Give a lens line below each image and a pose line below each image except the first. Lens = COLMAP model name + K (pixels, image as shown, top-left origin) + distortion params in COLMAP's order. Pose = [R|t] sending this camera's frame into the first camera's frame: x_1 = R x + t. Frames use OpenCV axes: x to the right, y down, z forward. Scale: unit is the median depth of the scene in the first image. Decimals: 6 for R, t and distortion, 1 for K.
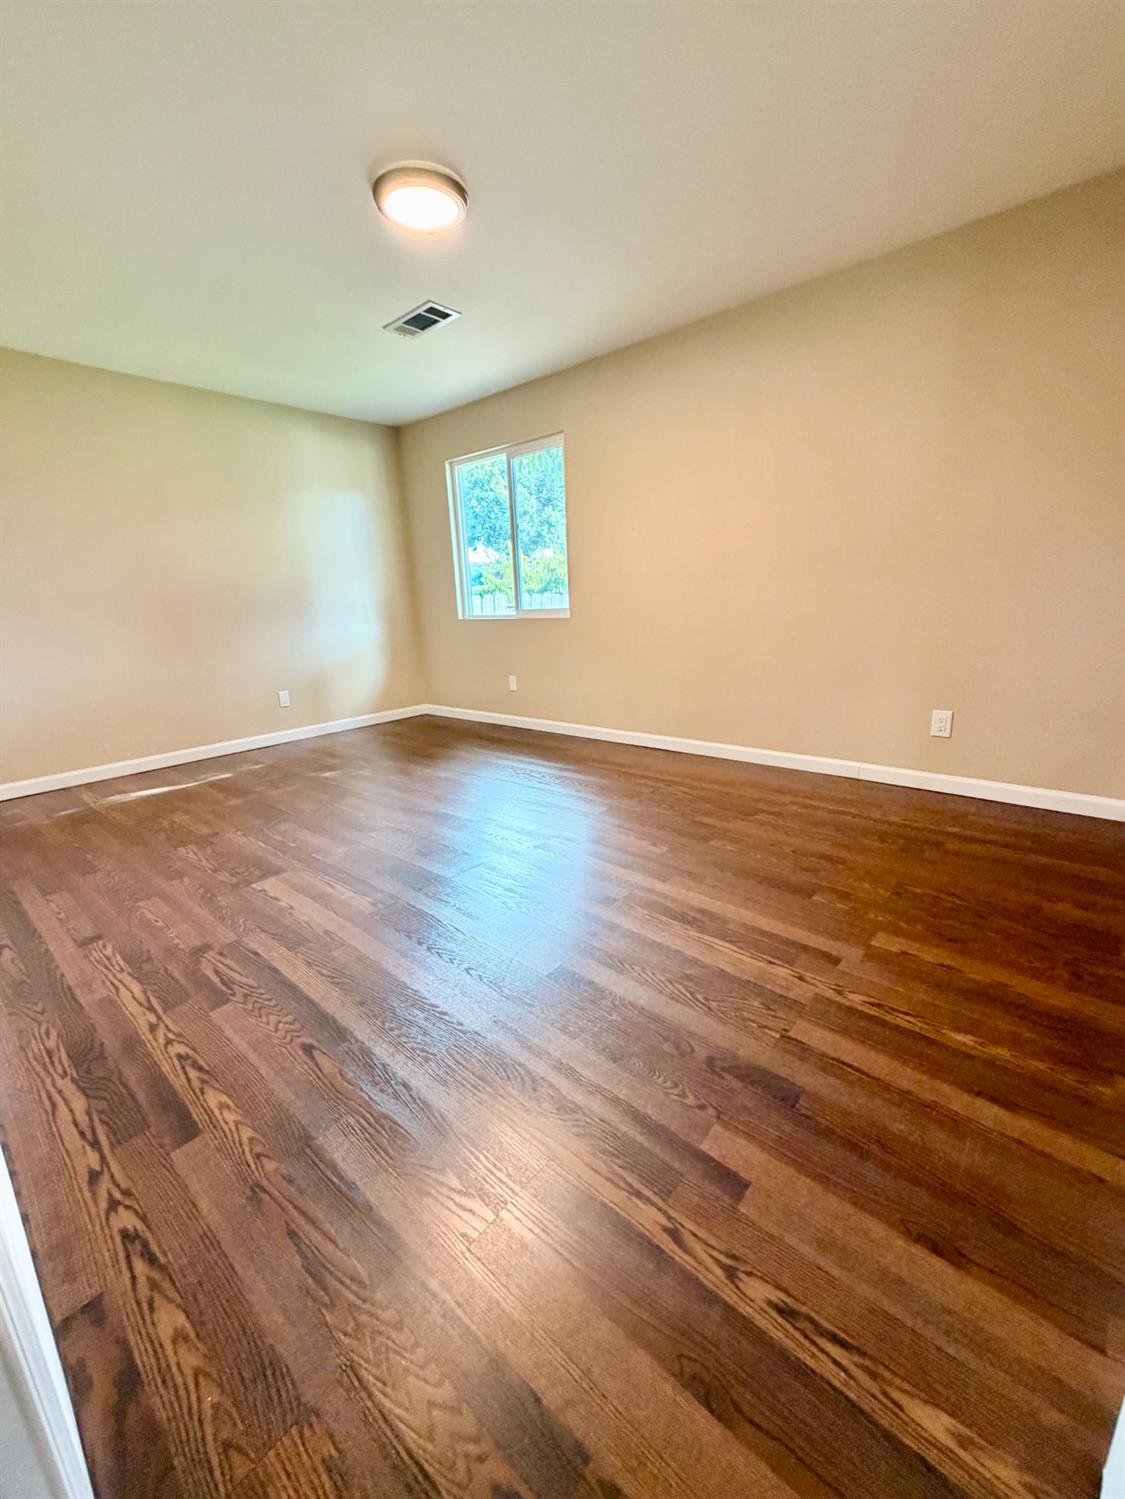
lens RADIAL K [[595.6, 0, 568.9], [0, 595.6, 748.6], [0, 0, 1]] dist [0.002640, -0.000067]
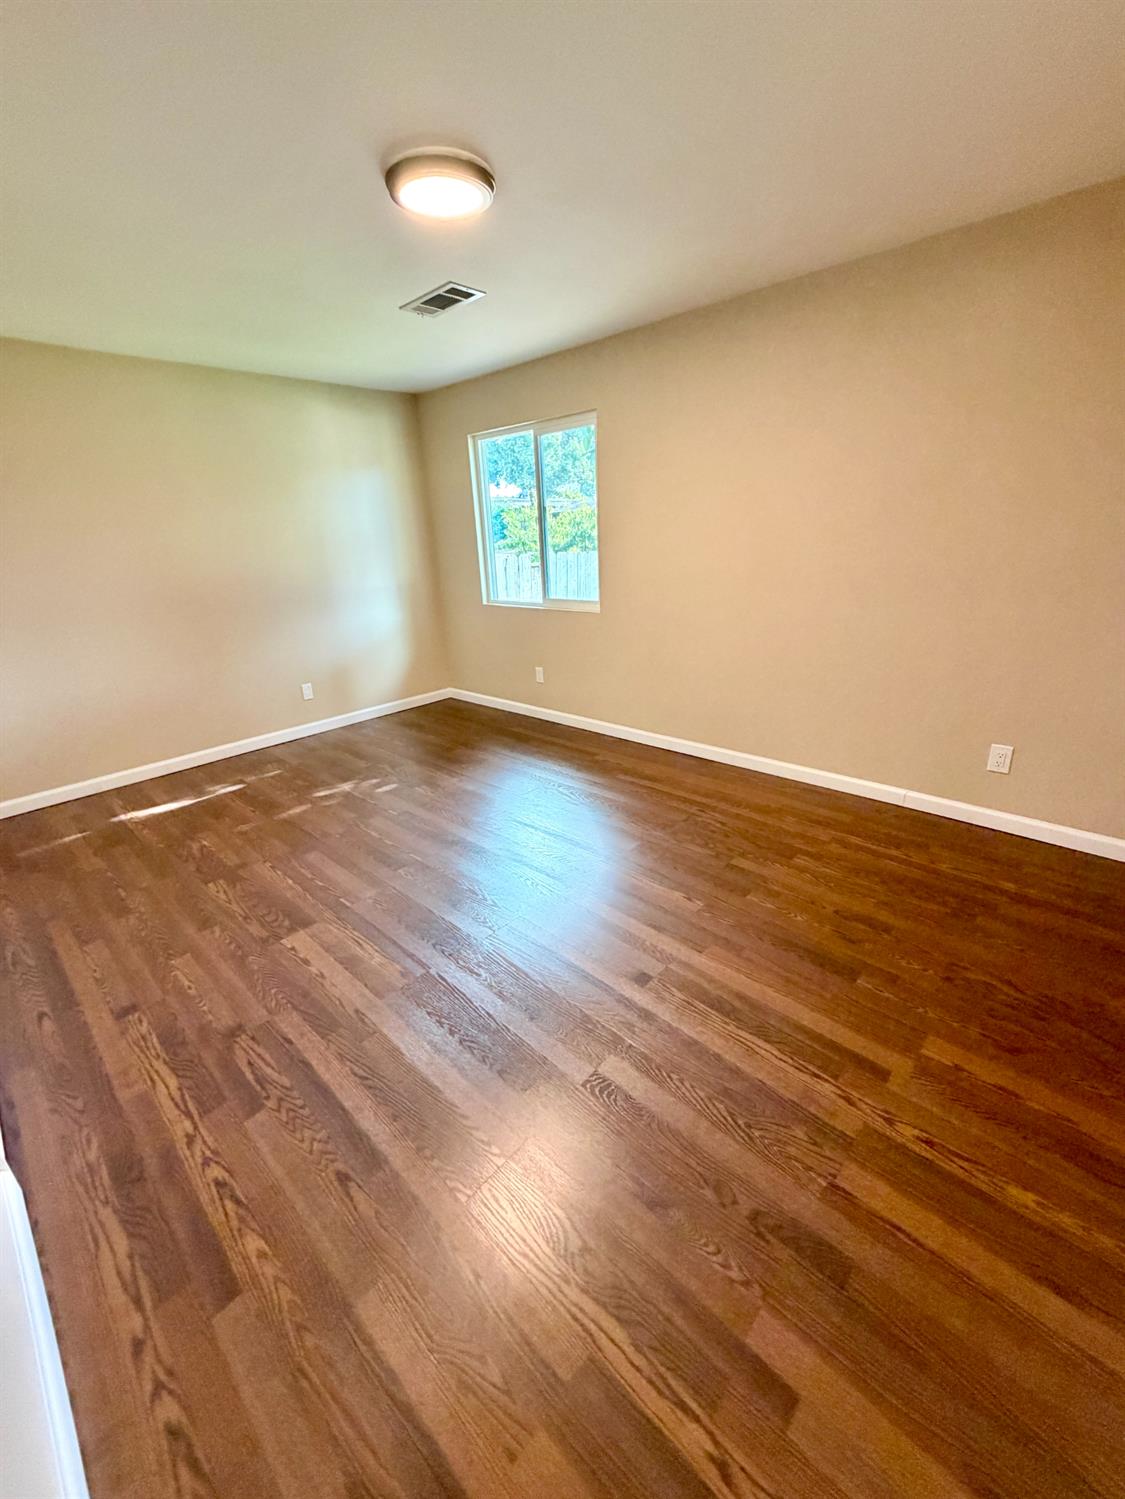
lens RADIAL K [[595.6, 0, 568.8], [0, 595.6, 745.7], [0, 0, 1]] dist [0.002640, -0.000067]
pose [[0.999281, 0.011054, -0.036279, -0.023565], [-0.007409, 0.995049, 0.099107, -0.213164], [0.037195, -0.098767, 0.994415, 0.067193]]
